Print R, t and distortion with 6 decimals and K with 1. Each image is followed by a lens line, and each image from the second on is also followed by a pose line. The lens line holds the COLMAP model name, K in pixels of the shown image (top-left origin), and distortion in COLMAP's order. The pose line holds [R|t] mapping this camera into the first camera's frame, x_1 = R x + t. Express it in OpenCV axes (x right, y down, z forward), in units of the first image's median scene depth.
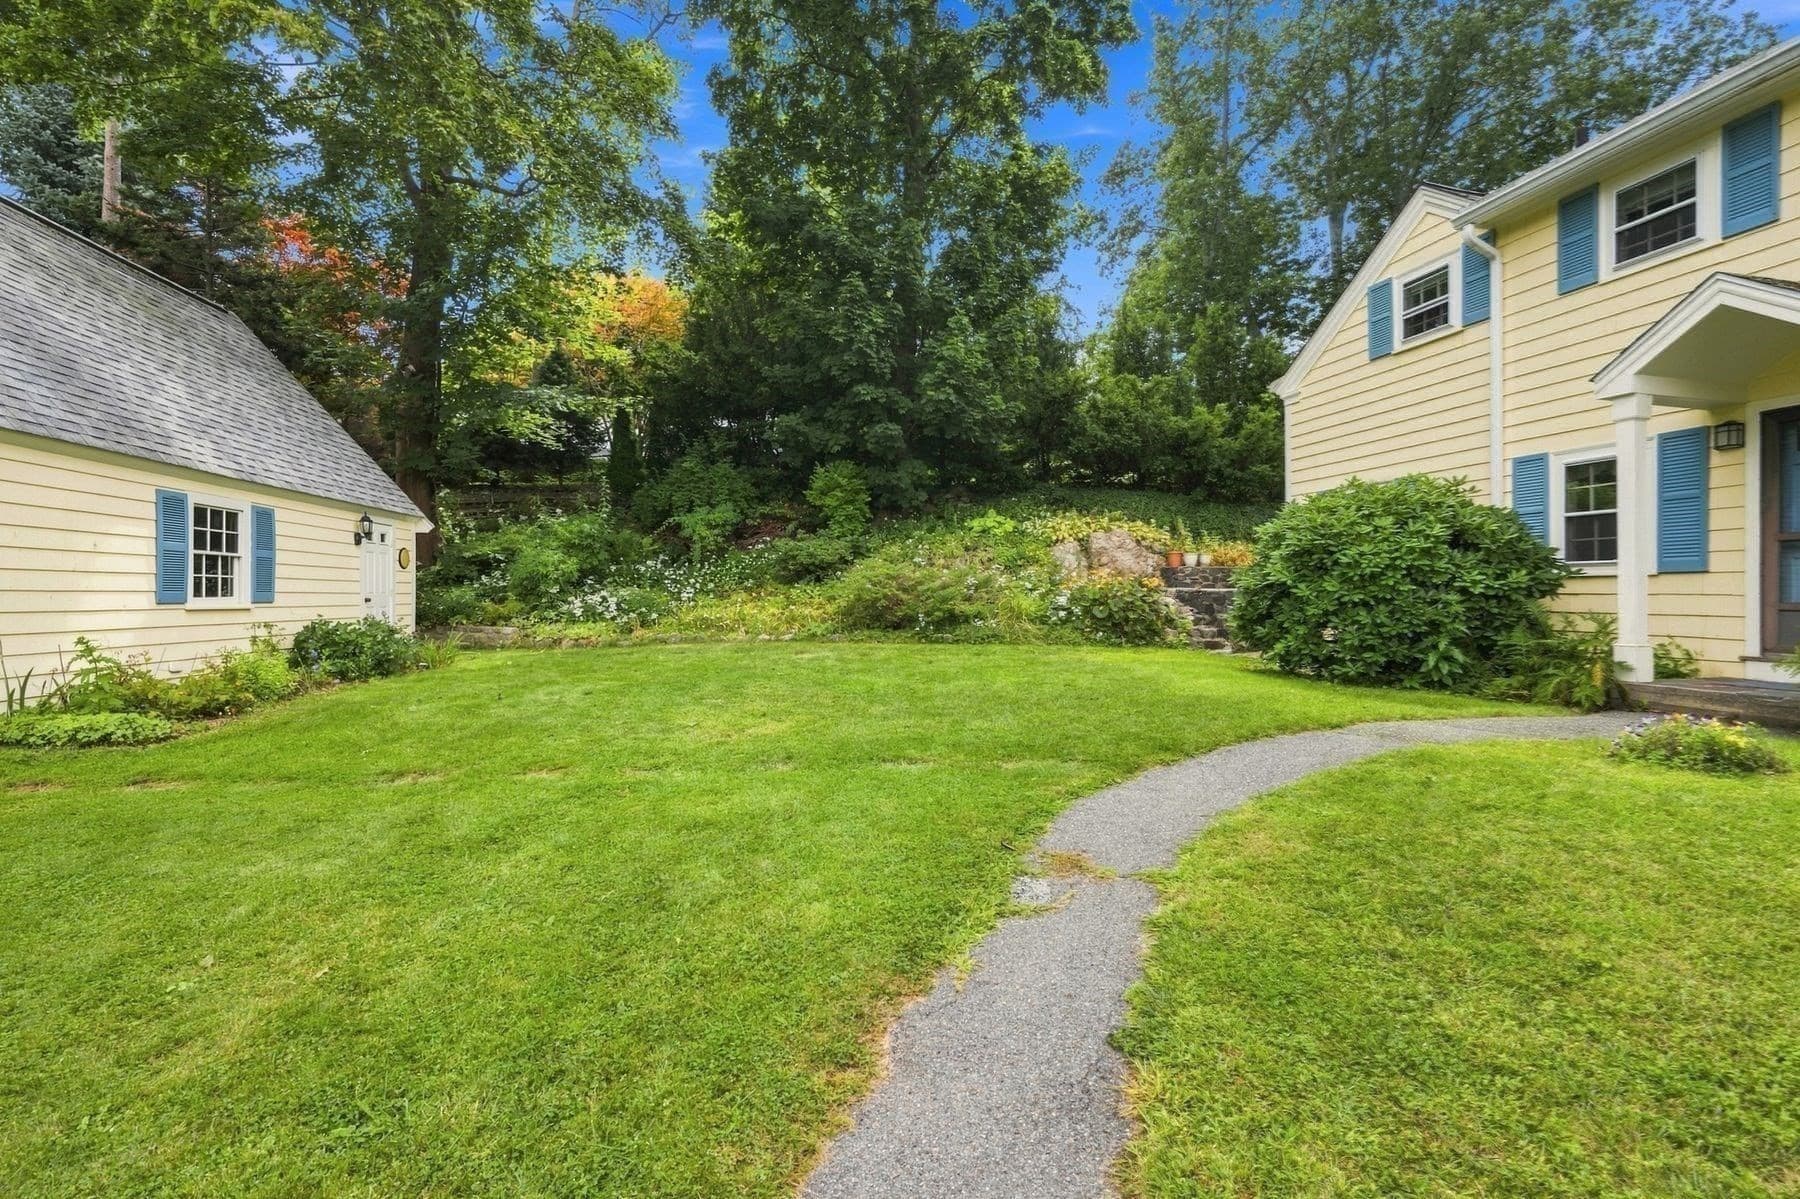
lens RADIAL K [[849.5, 0, 848.4], [0, 849.5, 599.1], [0, 0, 1]] dist [0.002547, -0.002639]
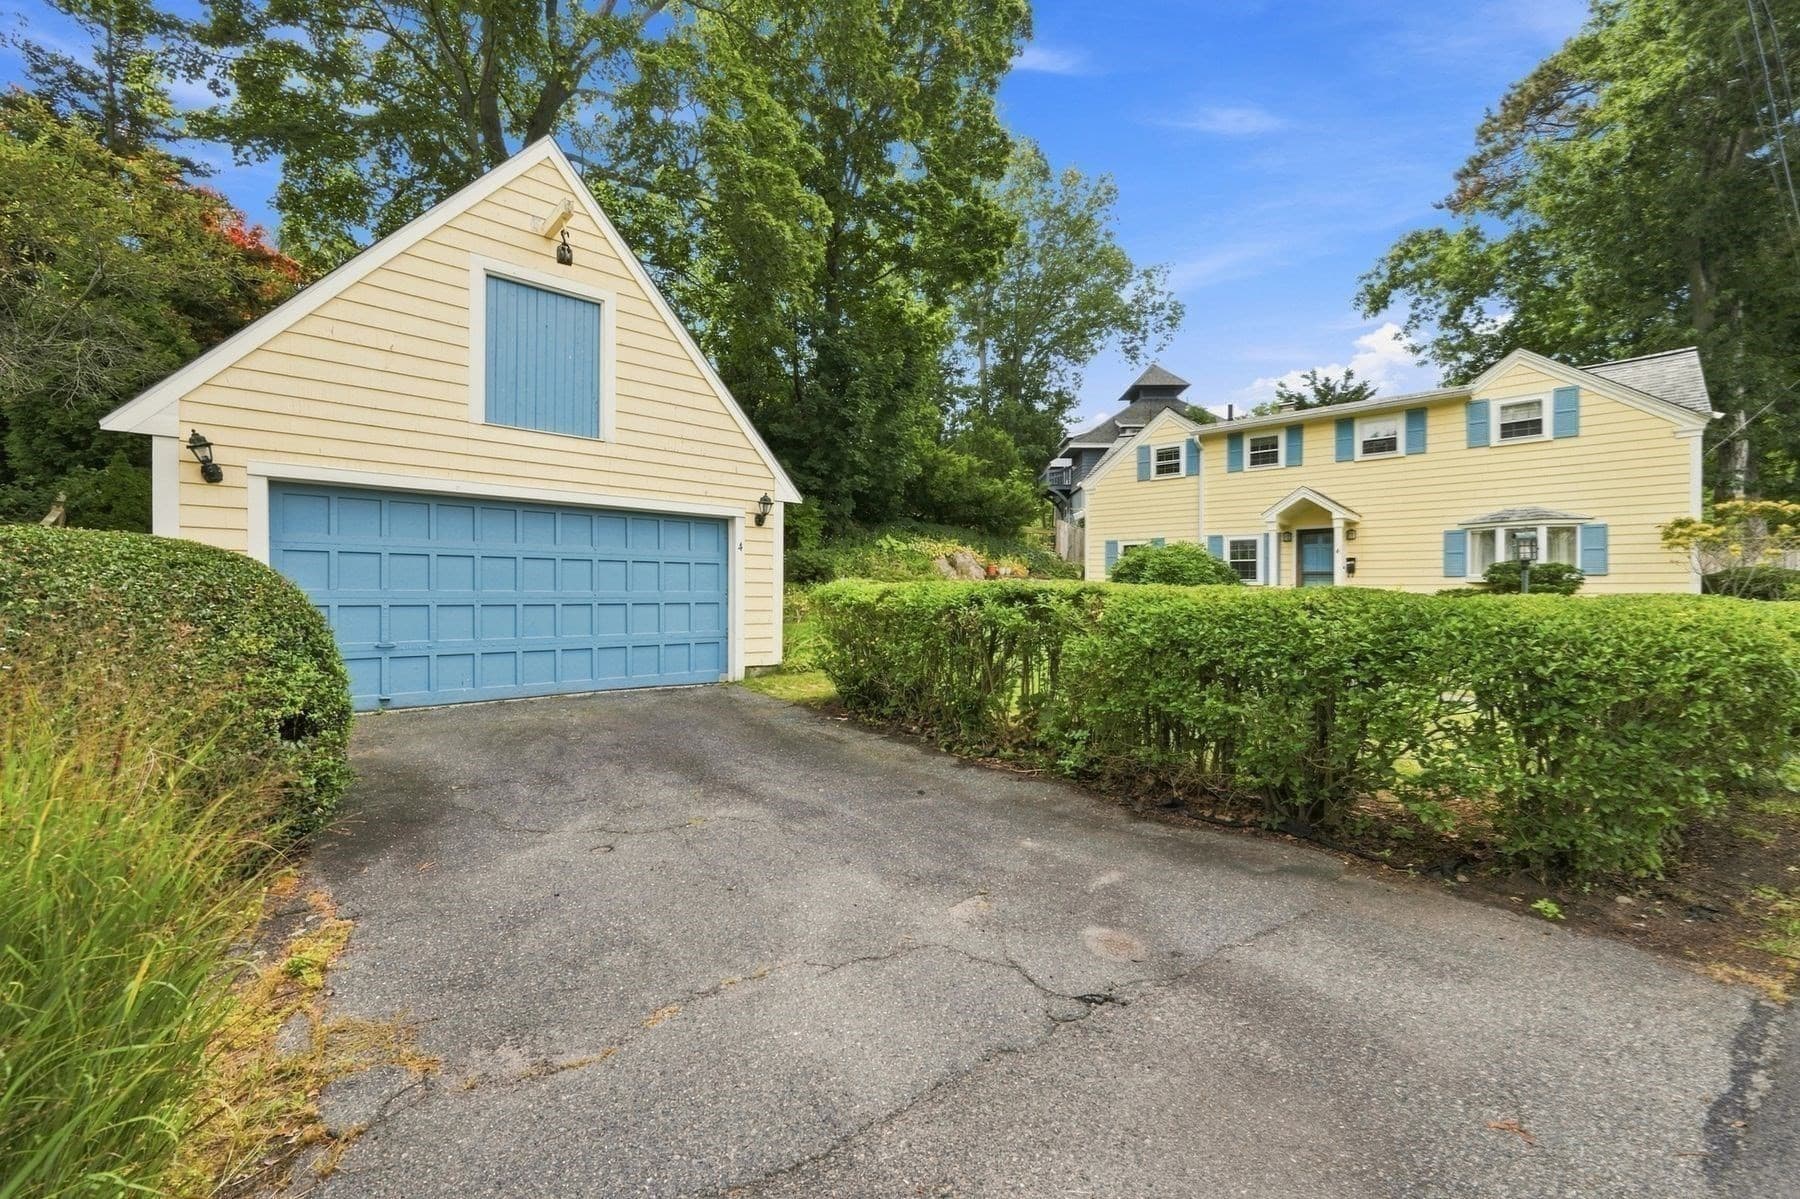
lens RADIAL K [[849.5, 0, 886.8], [0, 849.5, 603.4], [0, 0, 1]] dist [0.002547, -0.002639]
pose [[0.801266, -0.002558, 0.598303, -1.185459], [-0.002036, 0.999973, 0.007002, 0.009010], [-0.598305, -0.006828, 0.801240, -0.324362]]
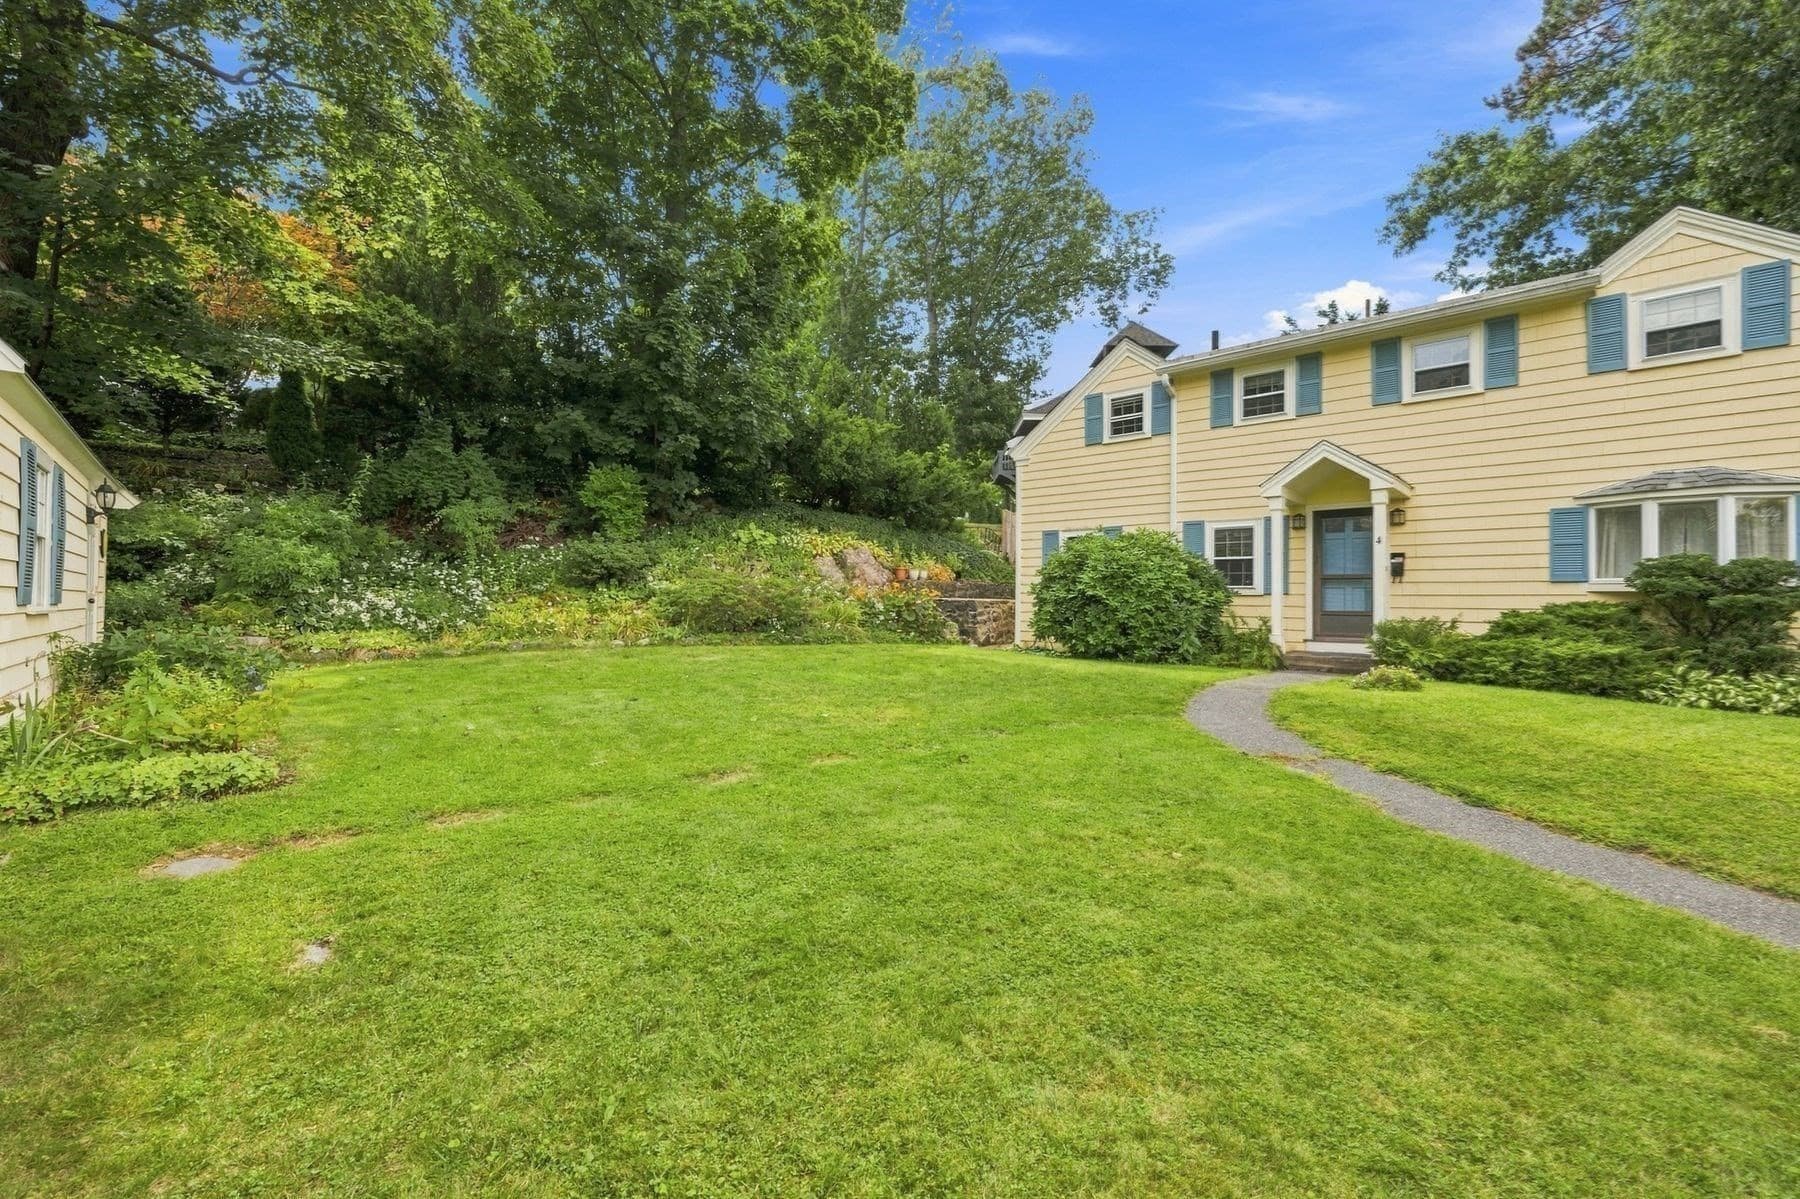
lens RADIAL K [[849.5, 0, 904.6], [0, 849.5, 596.0], [0, 0, 1]] dist [0.002547, -0.002639]
pose [[0.796957, 0.013091, 0.603894, -0.541239], [-0.007173, 0.999900, -0.012209, 0.000639], [-0.603994, 0.005399, 0.796971, 0.020850]]
